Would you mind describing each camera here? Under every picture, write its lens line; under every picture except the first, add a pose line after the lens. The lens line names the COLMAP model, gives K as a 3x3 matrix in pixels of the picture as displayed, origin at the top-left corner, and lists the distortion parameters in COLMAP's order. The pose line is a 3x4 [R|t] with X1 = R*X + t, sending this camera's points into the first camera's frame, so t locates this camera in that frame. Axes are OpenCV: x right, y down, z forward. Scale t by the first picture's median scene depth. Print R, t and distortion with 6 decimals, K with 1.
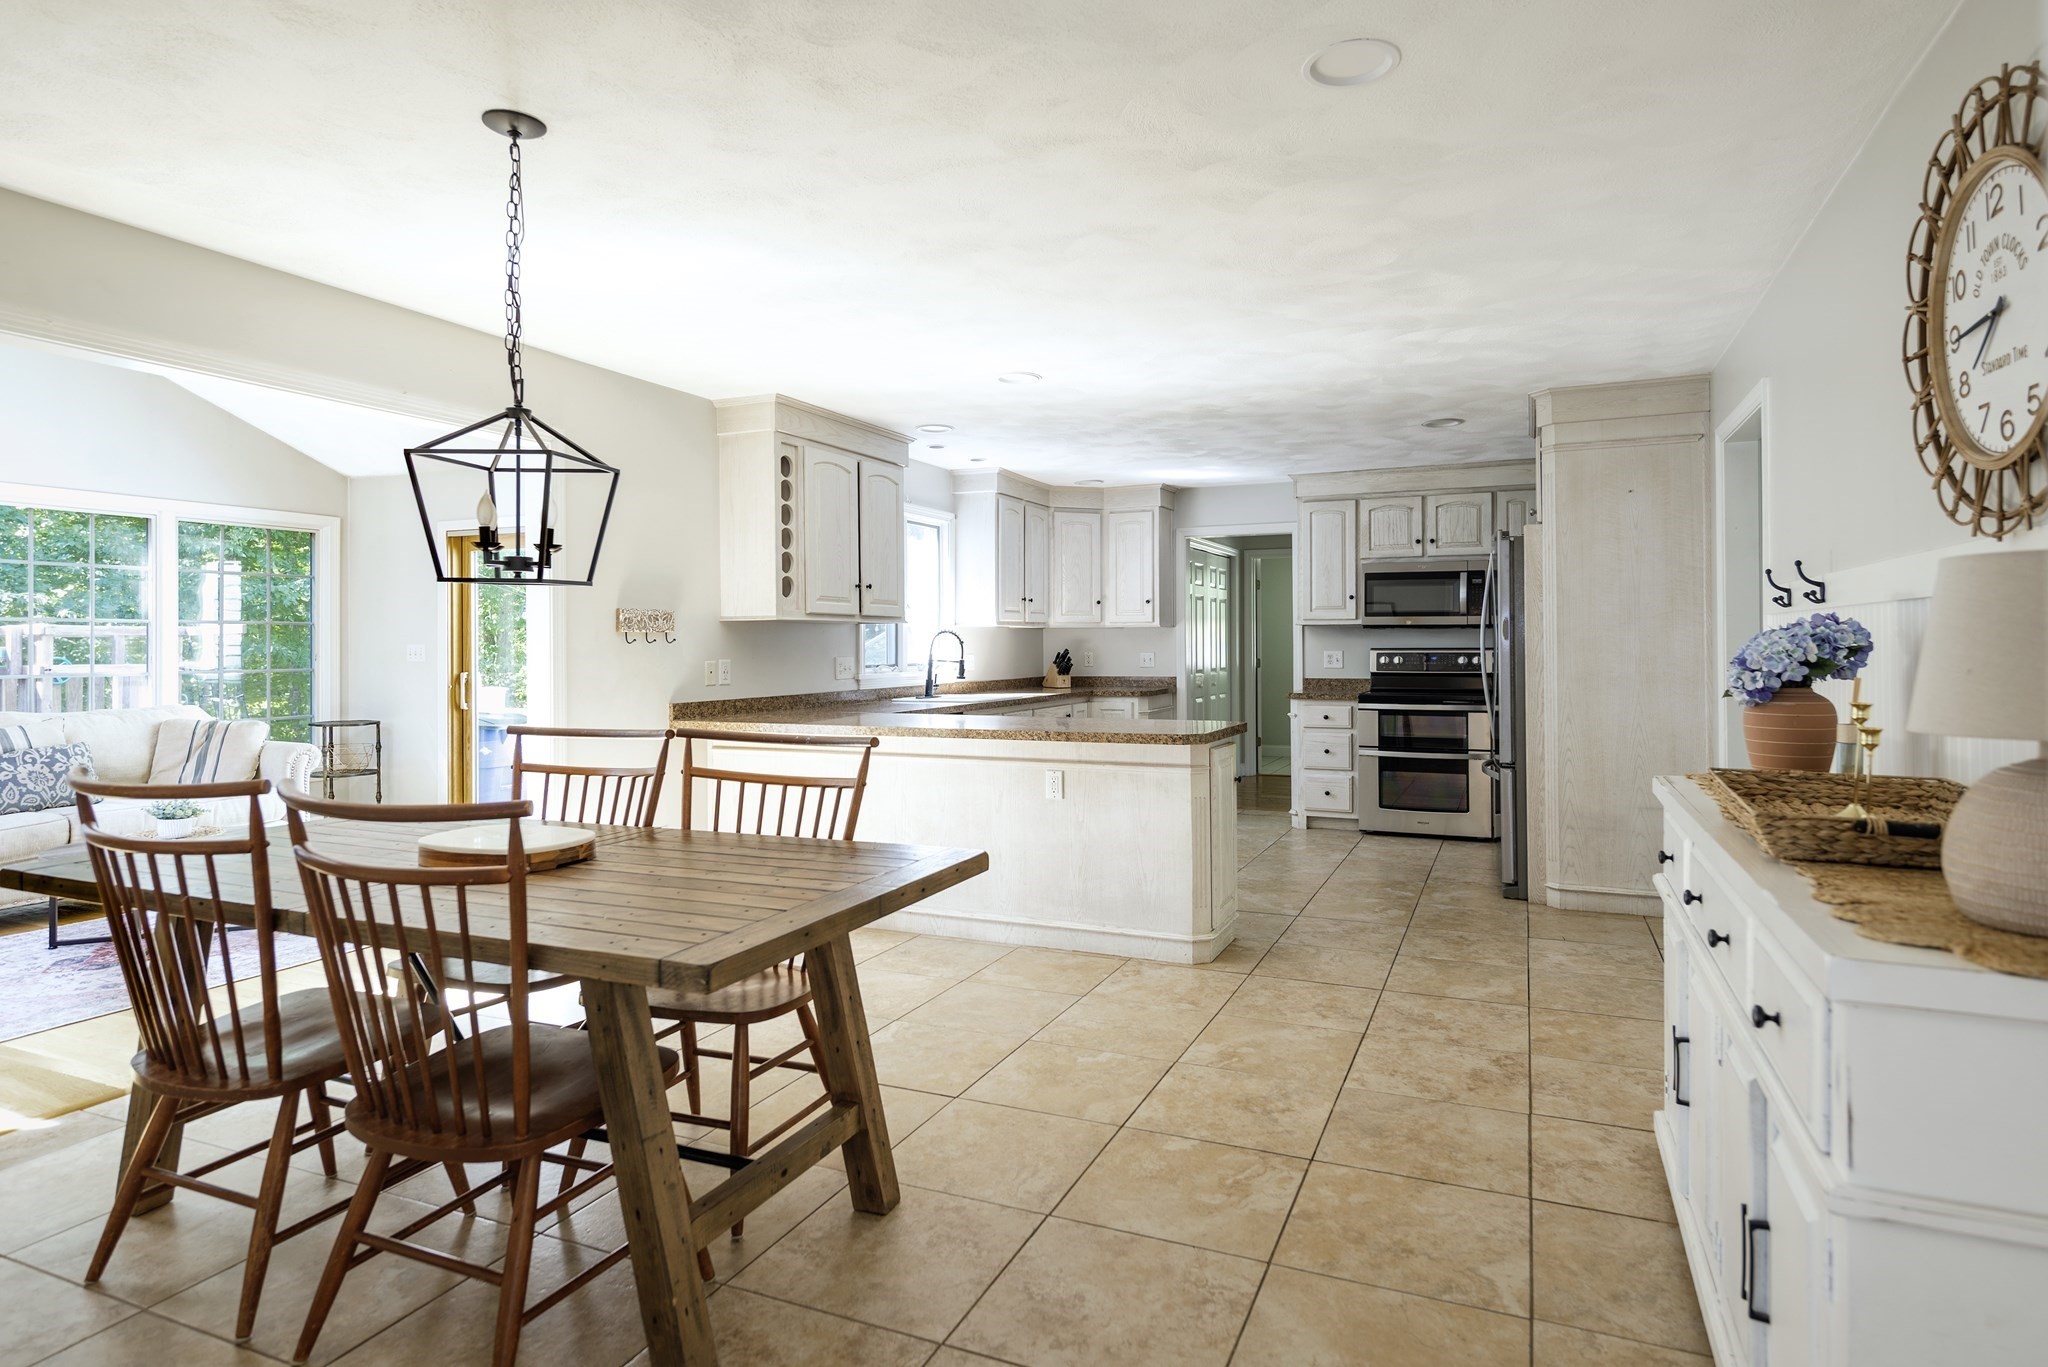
lens RADIAL K [[1100.2, 0, 1028.2], [0, 1100.2, 646.7], [0, 0, 1]] dist [0.001693, 0.000349]
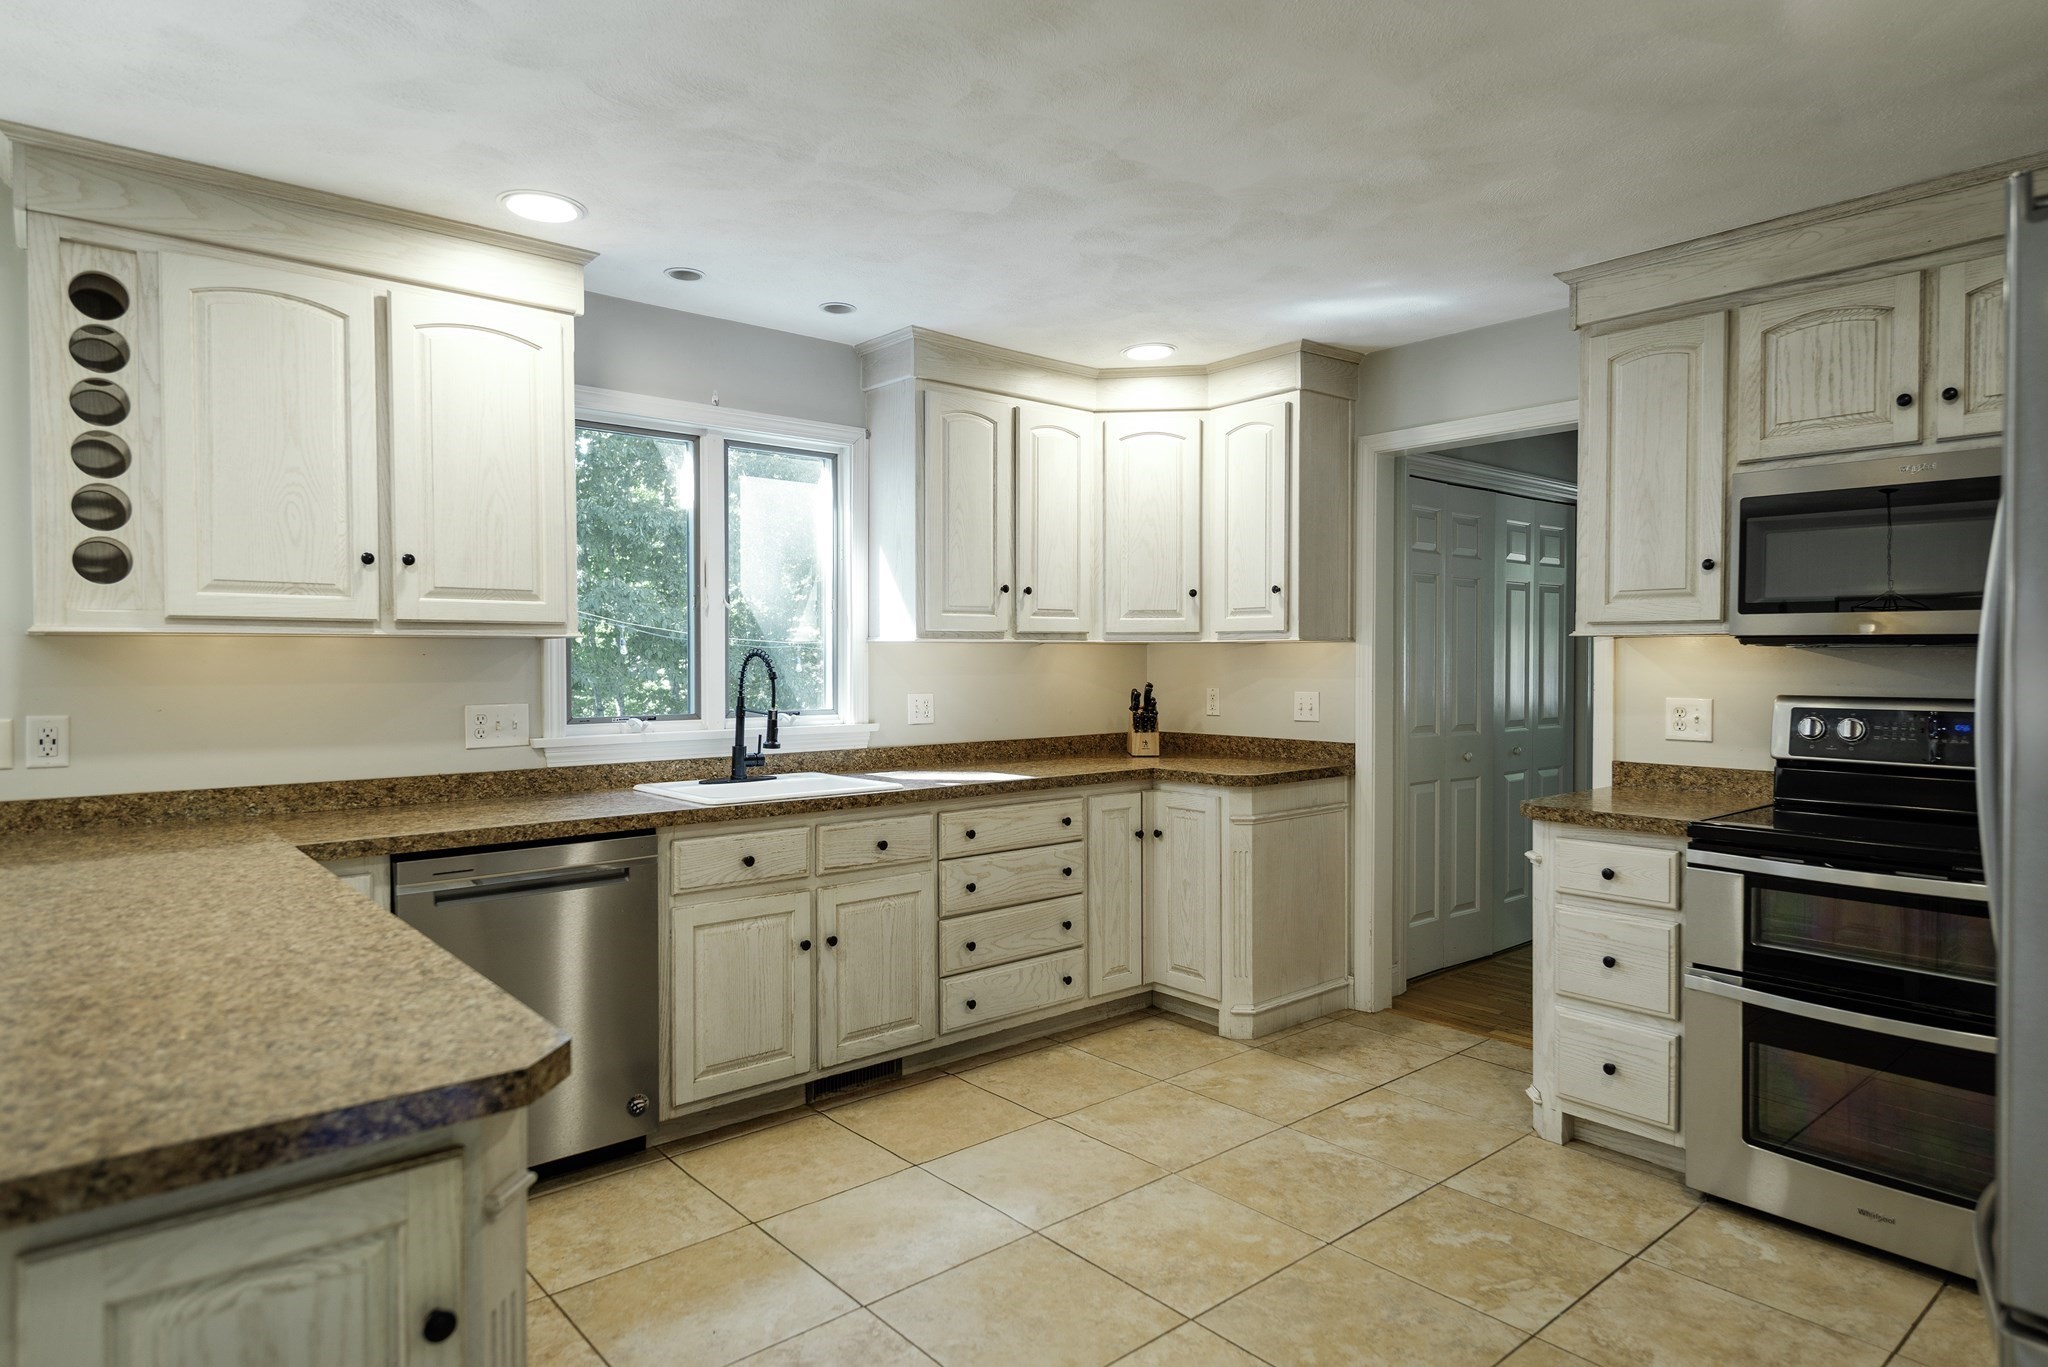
lens RADIAL K [[1179.1, 0, 1024.0], [0, 1179.1, 683.5], [0, 0, 1]] dist [-0.003950, -0.001764]
pose [[0.910879, 0.011408, -0.412515, 0.249399], [-0.002518, 0.999753, 0.022087, -0.011817], [0.412665, -0.019080, 0.910683, 0.528559]]
